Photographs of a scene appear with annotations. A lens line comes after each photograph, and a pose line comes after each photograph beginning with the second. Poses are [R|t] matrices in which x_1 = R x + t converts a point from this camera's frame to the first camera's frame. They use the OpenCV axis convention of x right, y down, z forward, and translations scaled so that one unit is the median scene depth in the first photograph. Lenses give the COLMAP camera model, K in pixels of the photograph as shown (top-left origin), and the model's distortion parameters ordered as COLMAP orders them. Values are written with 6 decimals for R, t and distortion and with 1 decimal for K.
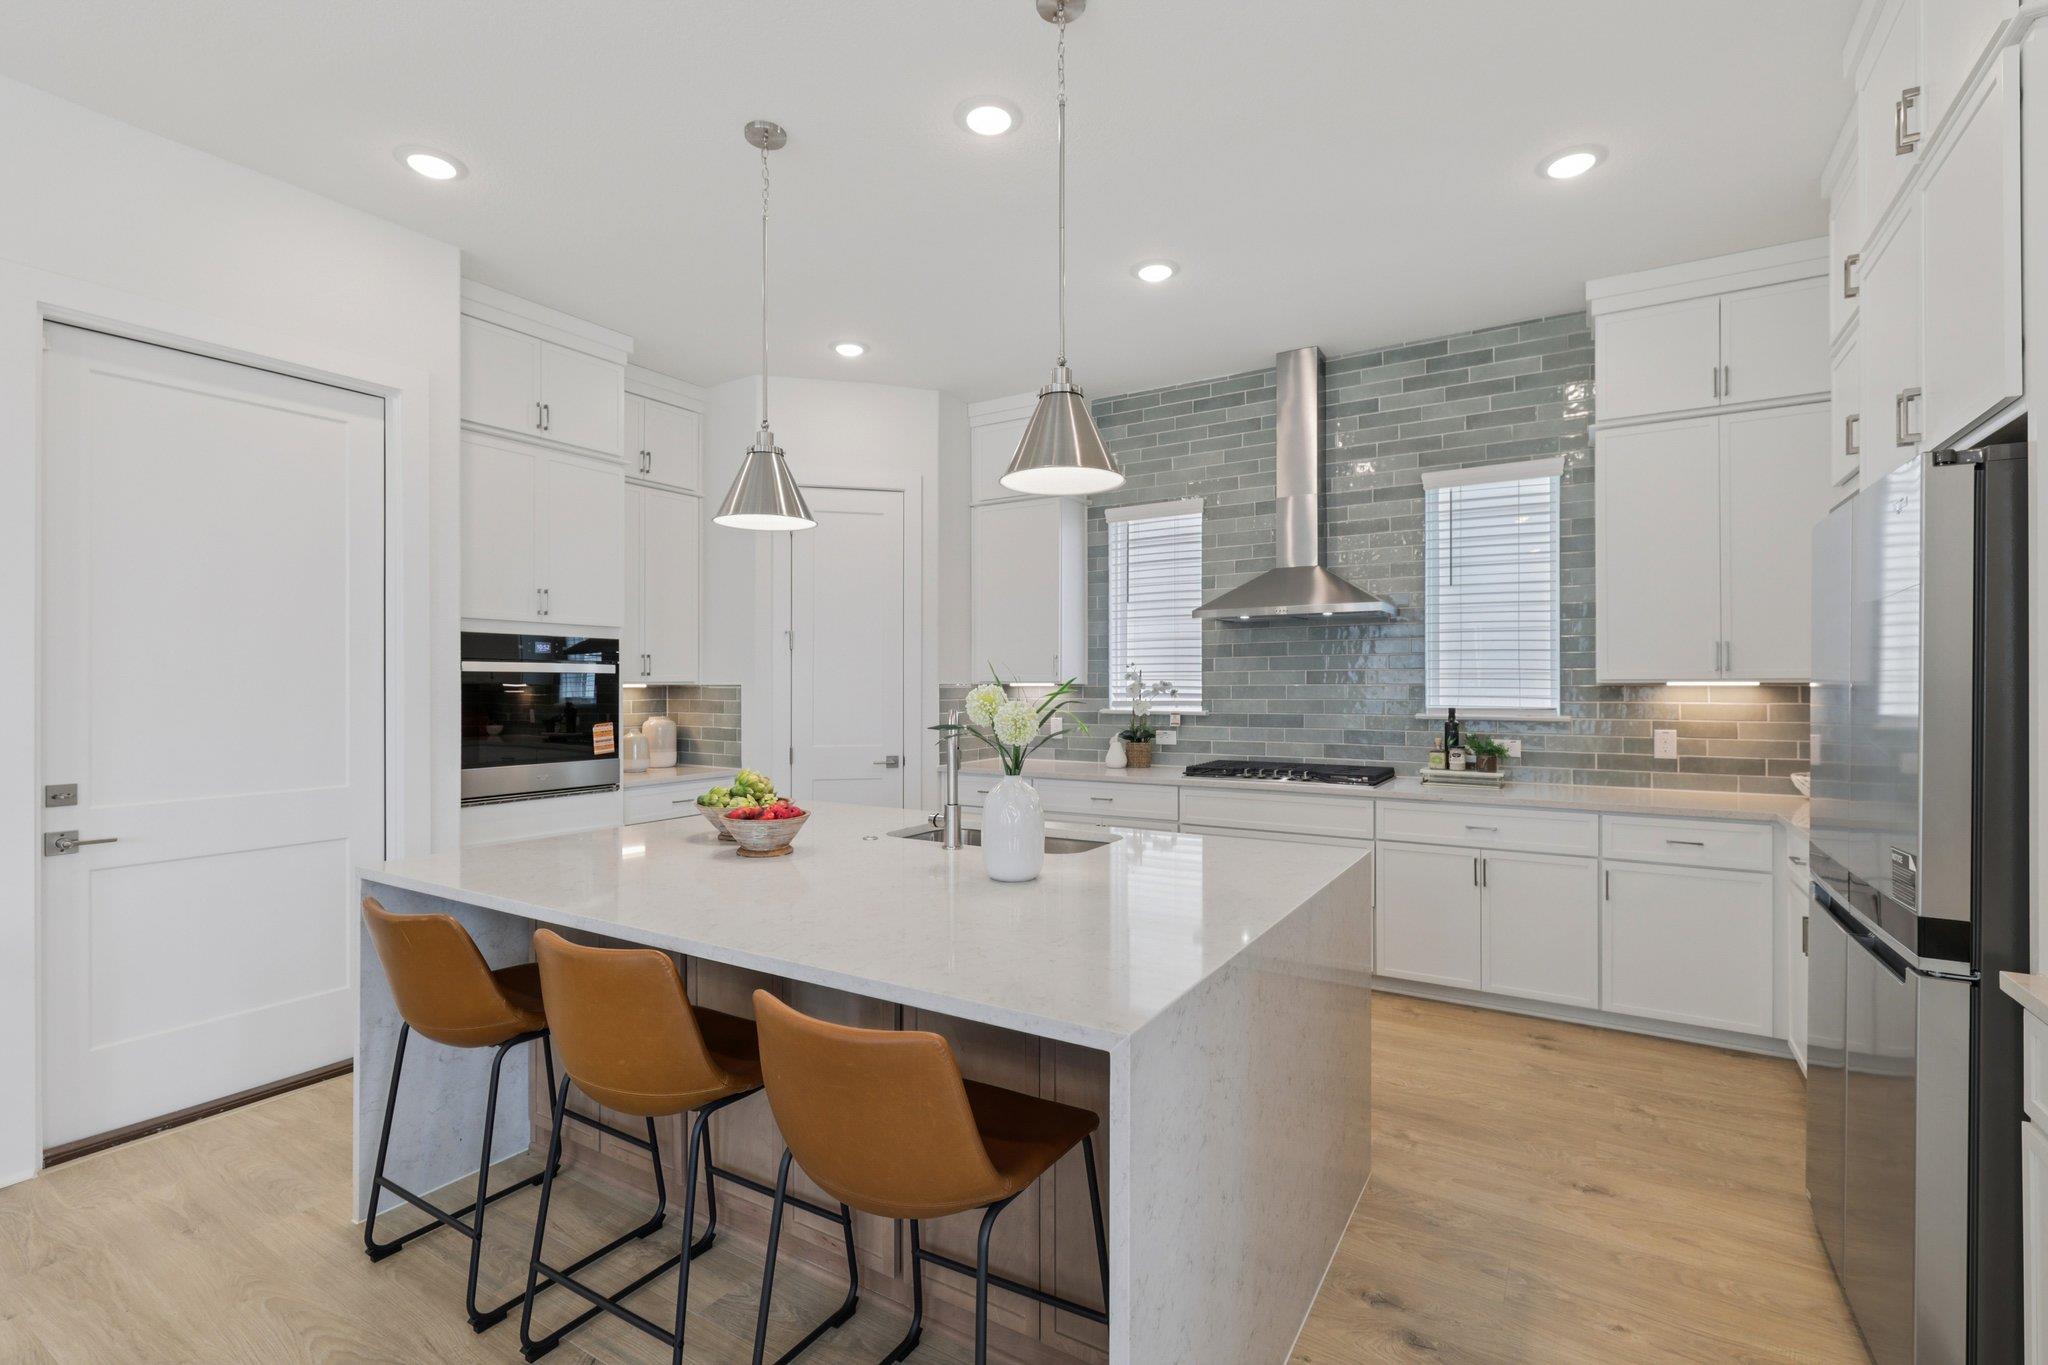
lens RADIAL K [[922.3, 0, 1032.9], [0, 922.3, 675.9], [0, 0, 1]] dist [0.000172, -0.000660]
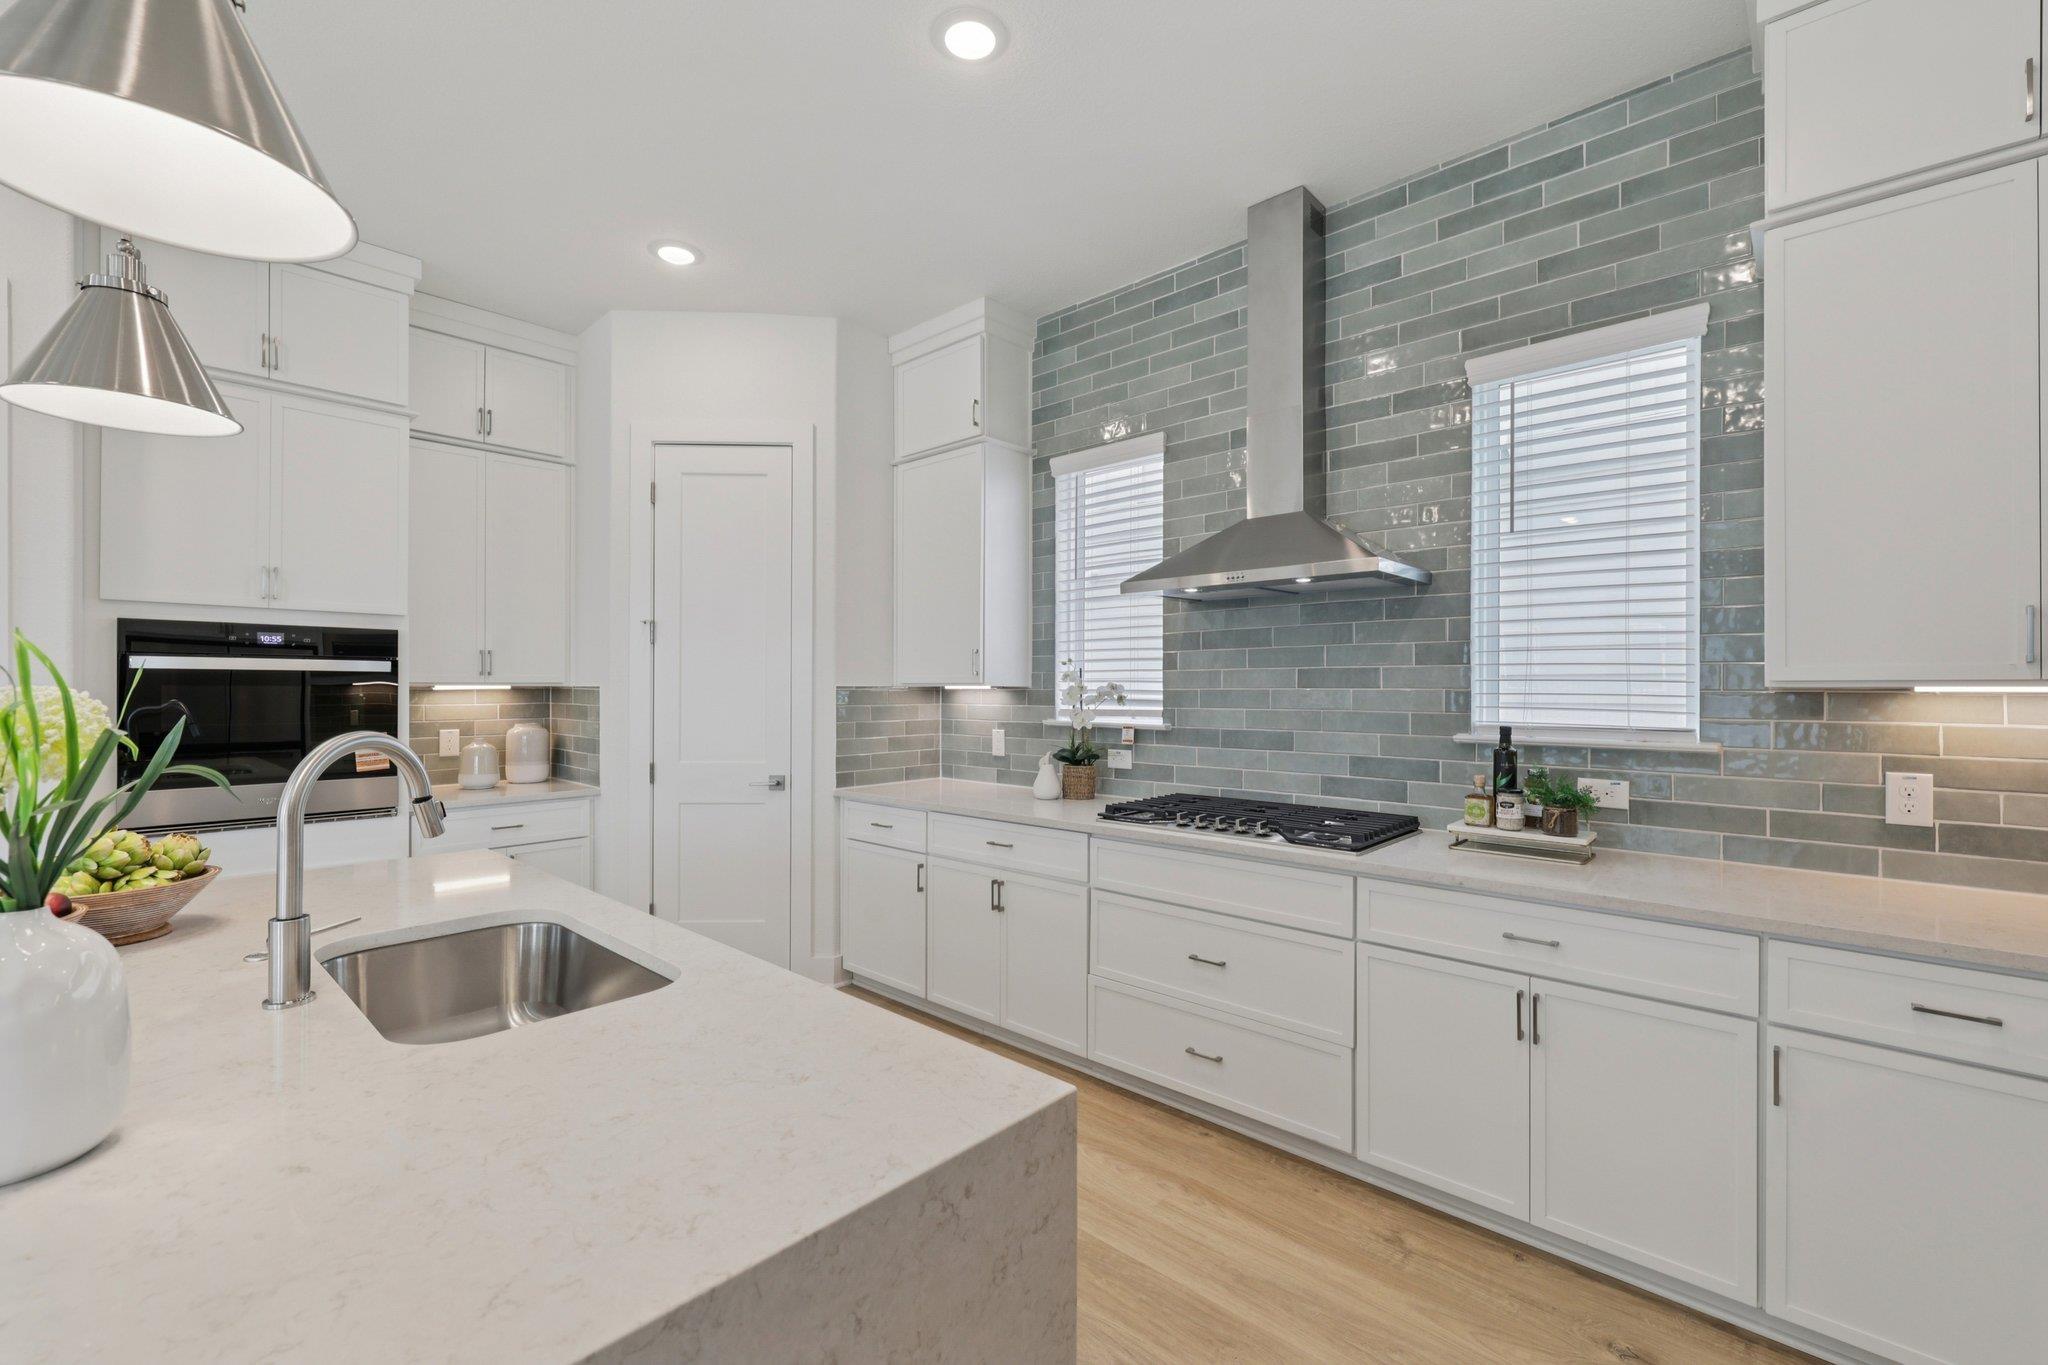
lens RADIAL K [[866.7, 0, 1027.2], [0, 866.7, 681.7], [0, 0, 1]] dist [-0.001198, 0.001010]
pose [[0.981050, 0.001878, -0.193746, 0.244032], [-0.001386, 0.999995, 0.002677, 0.003241], [0.193750, -0.002357, 0.981048, 0.354579]]
